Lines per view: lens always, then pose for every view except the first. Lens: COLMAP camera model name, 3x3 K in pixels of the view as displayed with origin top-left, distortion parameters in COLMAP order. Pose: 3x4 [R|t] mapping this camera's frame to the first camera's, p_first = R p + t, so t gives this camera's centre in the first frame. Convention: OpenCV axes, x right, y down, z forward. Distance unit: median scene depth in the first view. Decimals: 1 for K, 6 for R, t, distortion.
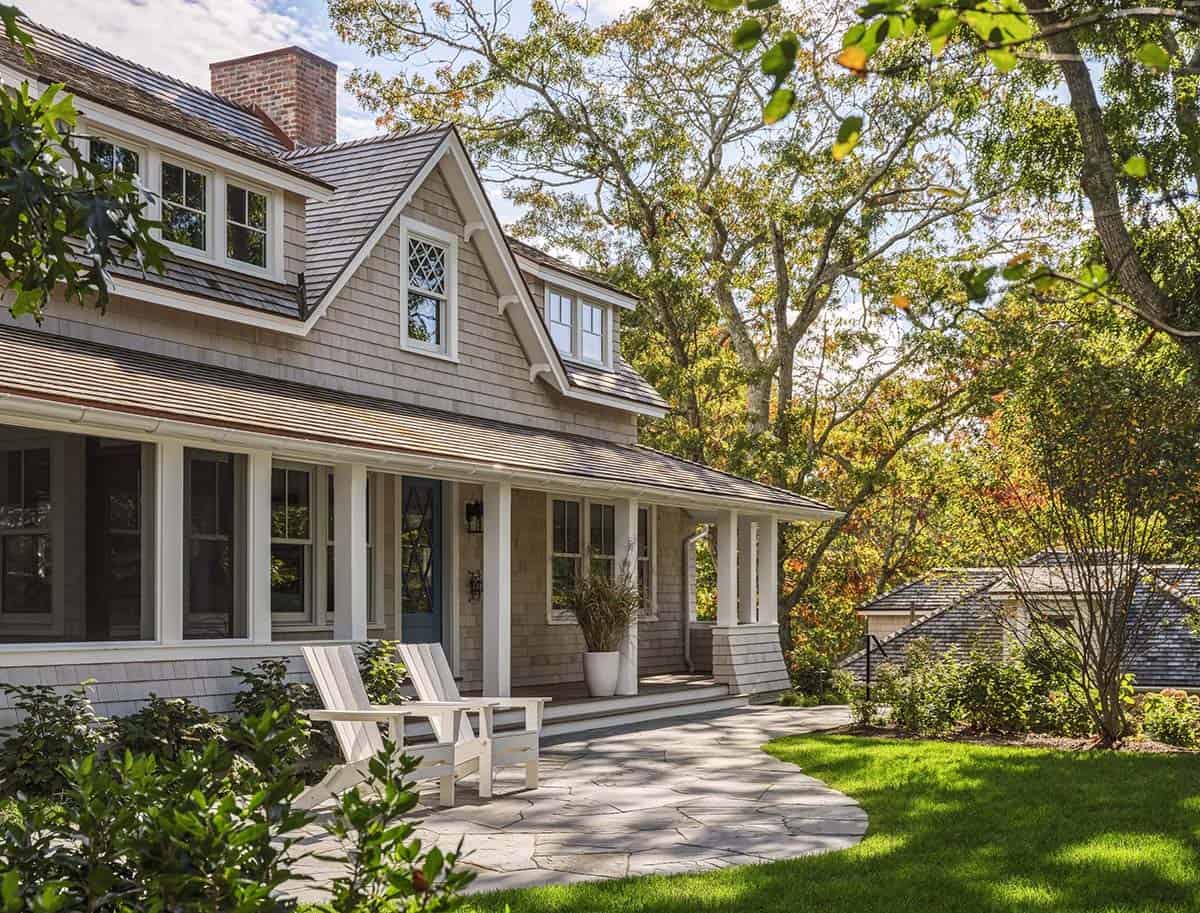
lens RADIAL K [[1519.2, 0, 600.0], [0, 1519.2, 456.5], [0, 0, 1]] dist [-0.012803, -0.014815]
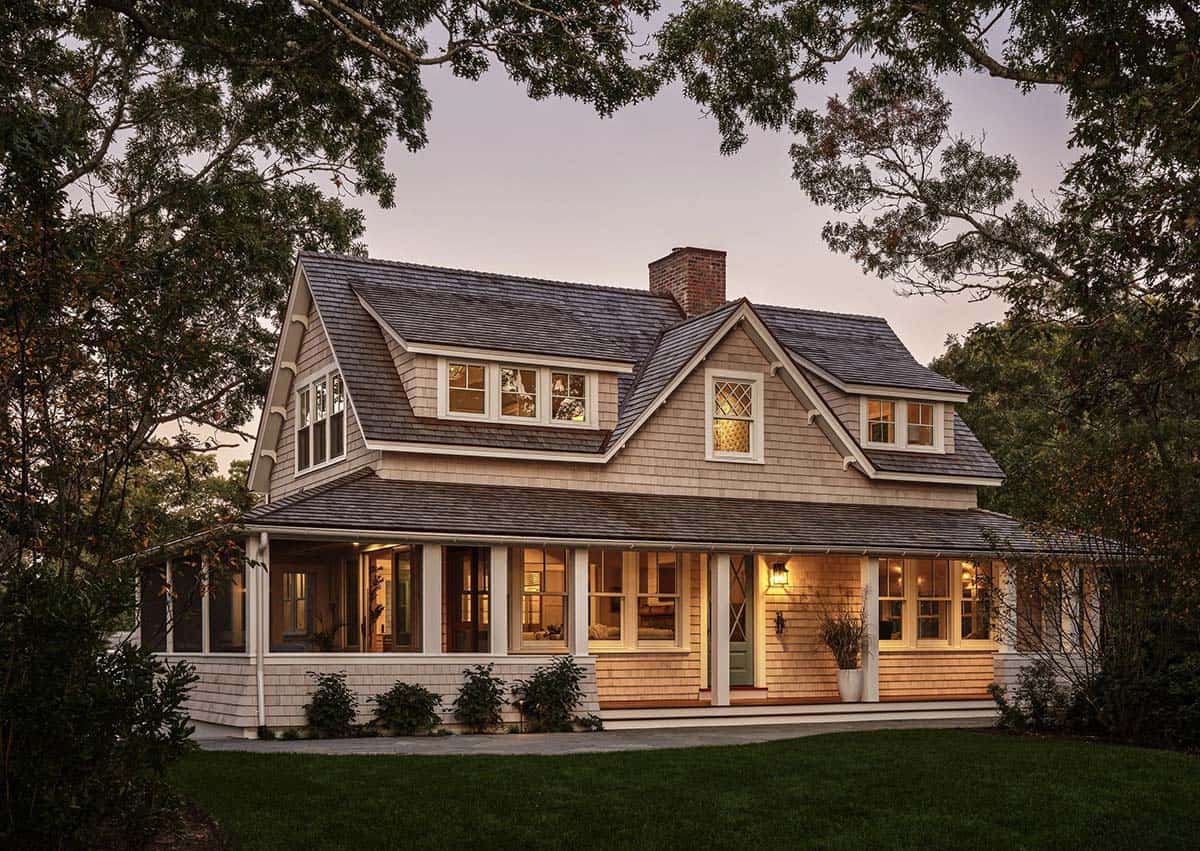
lens RADIAL K [[1467.6, 0, 600.0], [0, 1467.6, 425.5], [0, 0, 1]] dist [0.010696, 0.002530]
pose [[0.827598, -0.082620, -0.555208, 0.549601], [0.053952, 0.996237, -0.067827, -0.012902], [0.558723, 0.026179, 0.828941, -0.221068]]
